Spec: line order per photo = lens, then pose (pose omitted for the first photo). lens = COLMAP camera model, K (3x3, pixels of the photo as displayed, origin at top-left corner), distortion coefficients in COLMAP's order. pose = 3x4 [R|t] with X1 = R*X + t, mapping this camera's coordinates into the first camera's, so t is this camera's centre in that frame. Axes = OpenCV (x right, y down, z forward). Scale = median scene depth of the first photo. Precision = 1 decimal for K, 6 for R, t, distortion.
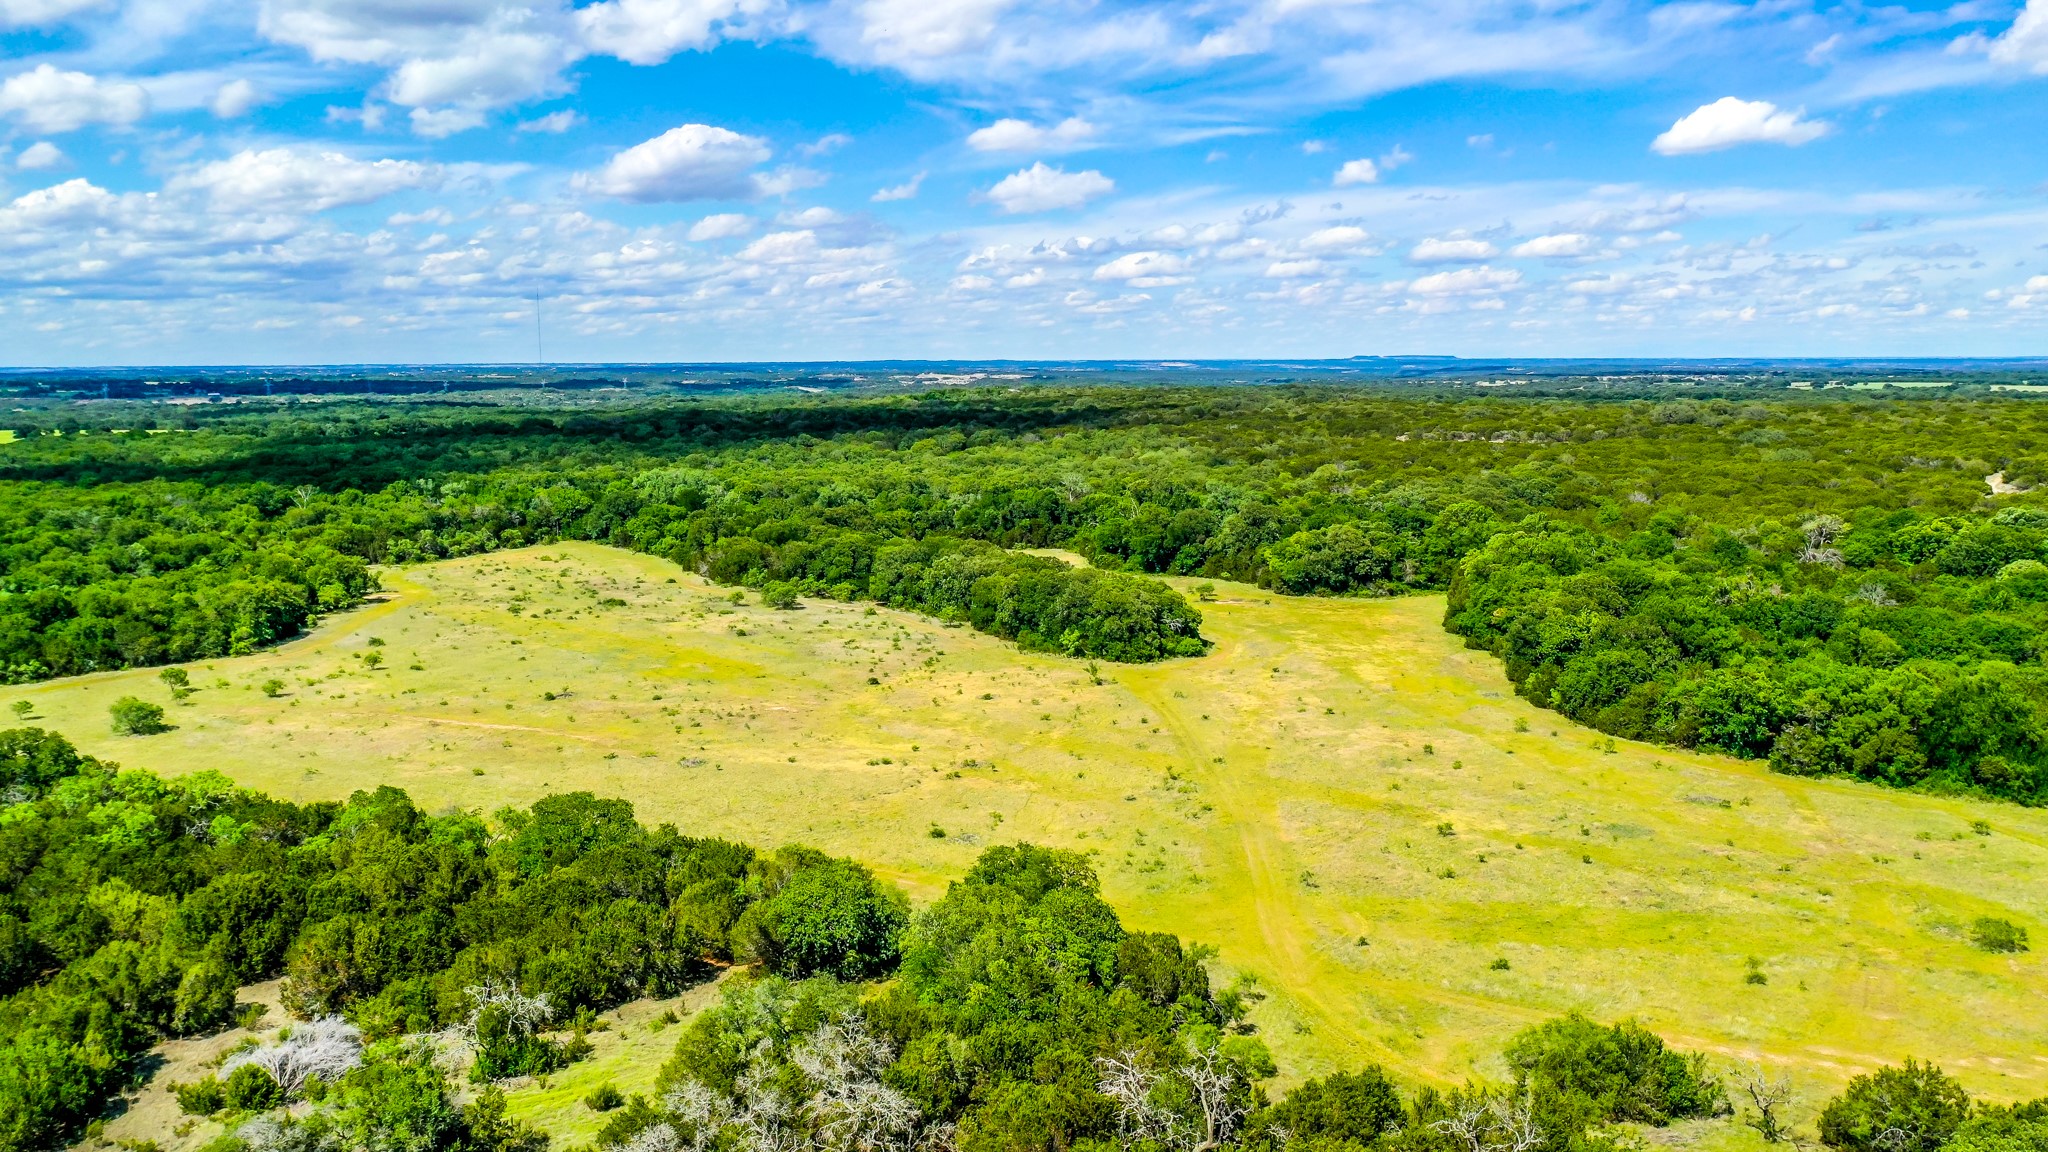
lens RADIAL K [[1606.0, 0, 1015.1], [0, 1606.0, 596.0], [0, 0, 1]] dist [-0.011451, -0.006592]
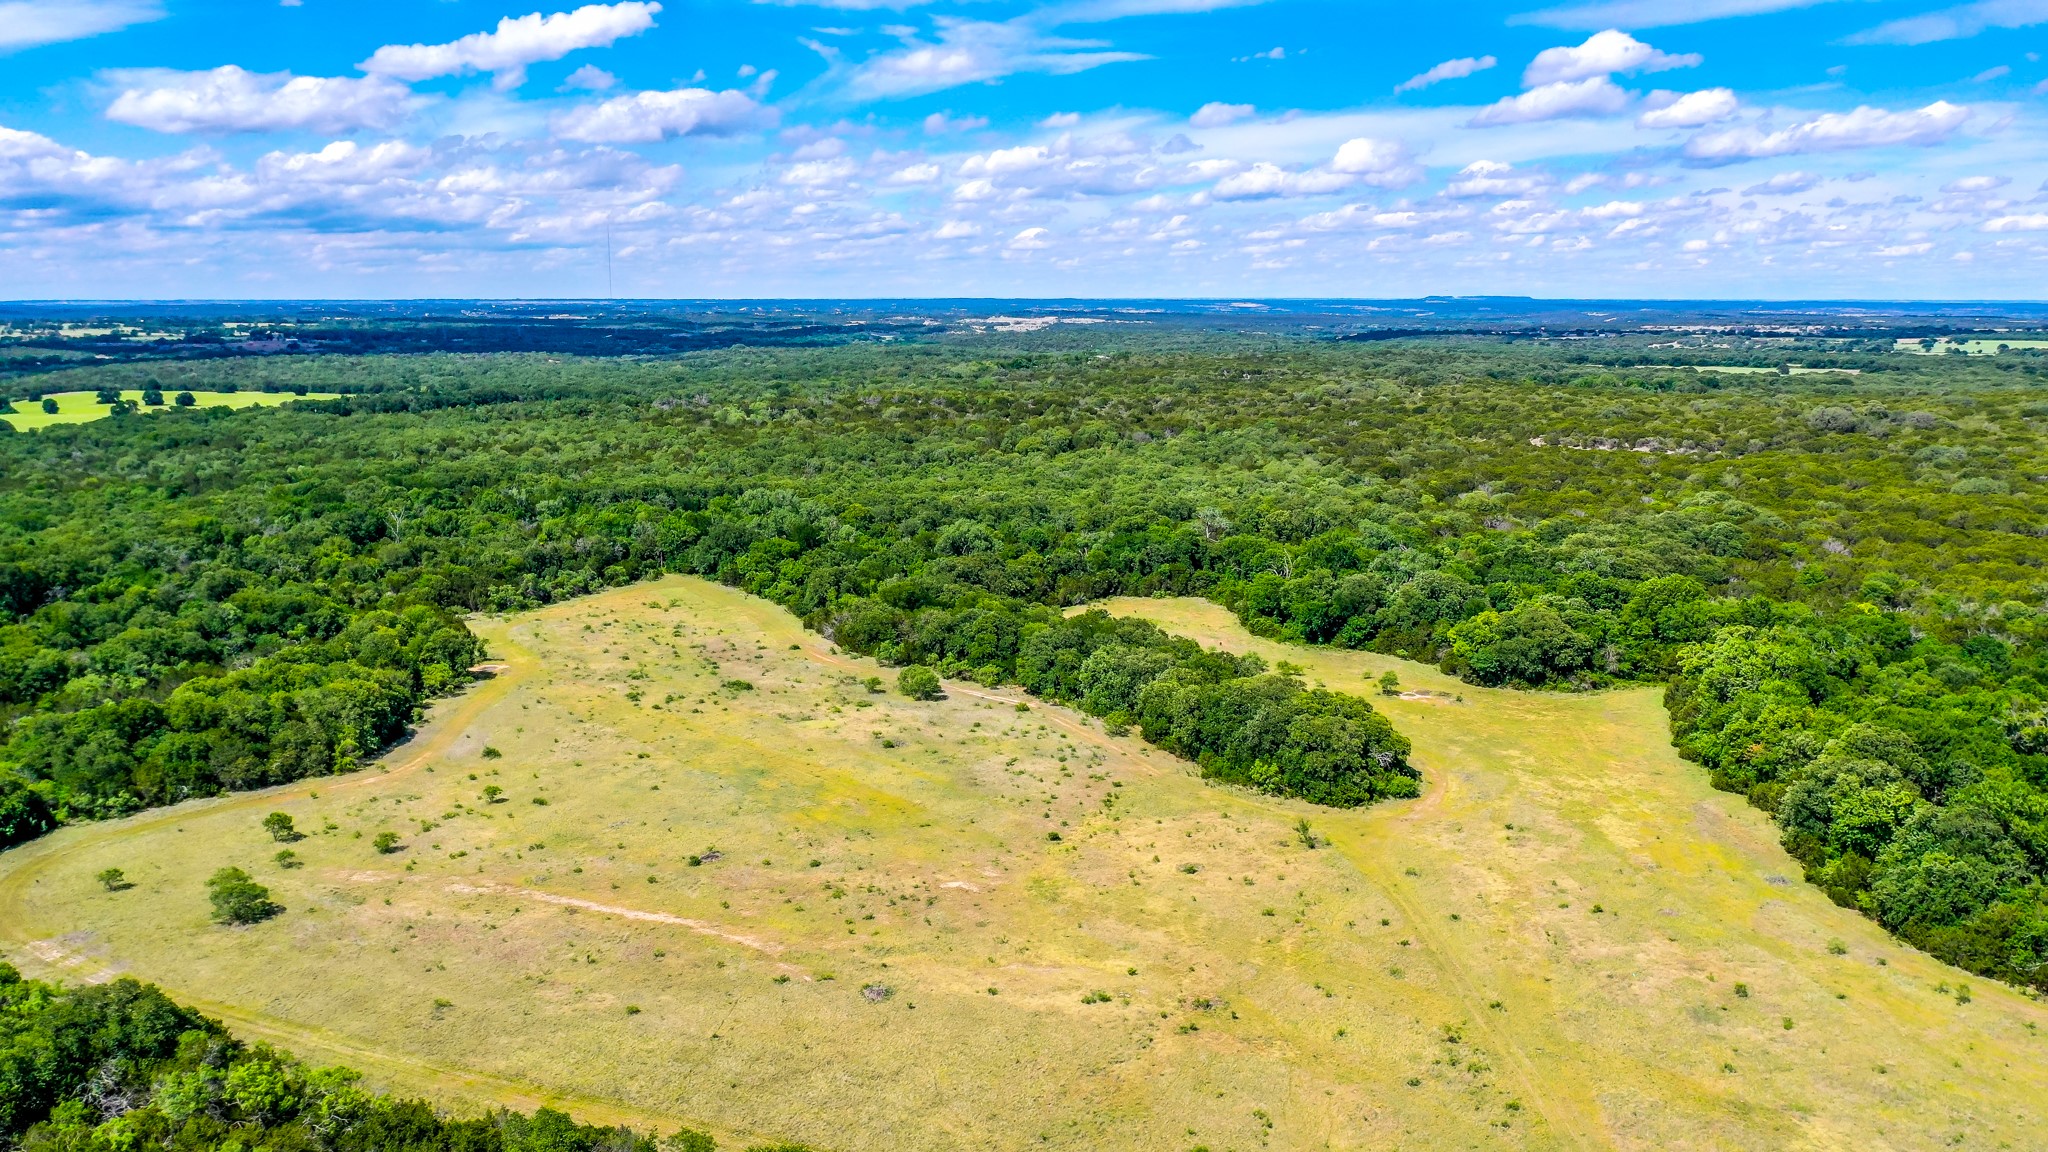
lens RADIAL K [[1606.0, 0, 1015.1], [0, 1606.0, 596.0], [0, 0, 1]] dist [-0.011451, -0.006592]
pose [[0.999161, 0.013031, -0.038821, -0.069658], [-0.011541, 0.999198, 0.038345, -0.102348], [0.039290, -0.037864, 0.998510, 0.110110]]
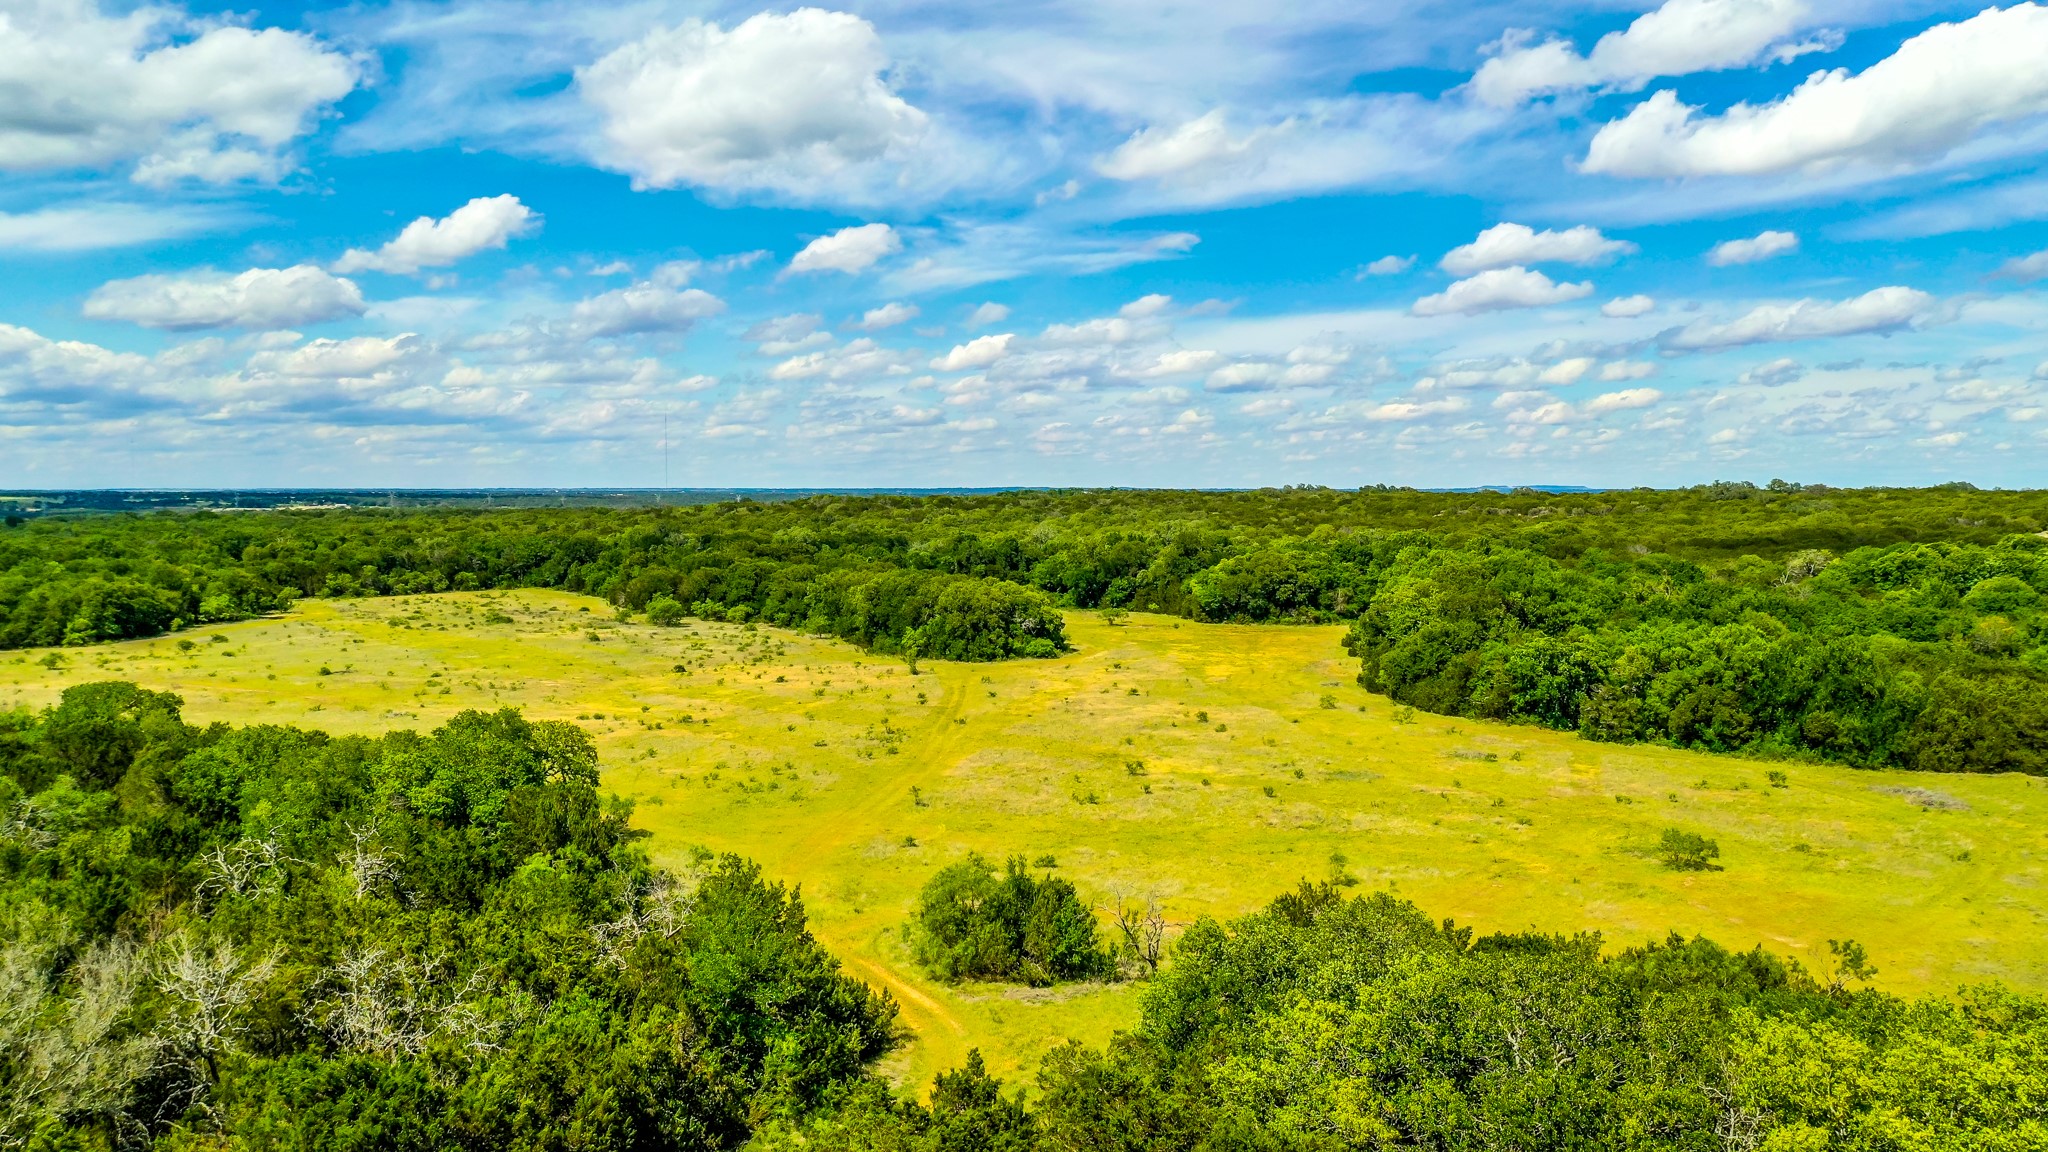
lens RADIAL K [[1606.0, 0, 1015.1], [0, 1606.0, 596.0], [0, 0, 1]] dist [-0.011451, -0.006592]
pose [[0.996964, 0.010593, -0.077141, 0.162009], [-0.016673, 0.996767, -0.078602, 0.073508], [0.076059, 0.079649, 0.993917, 0.074889]]
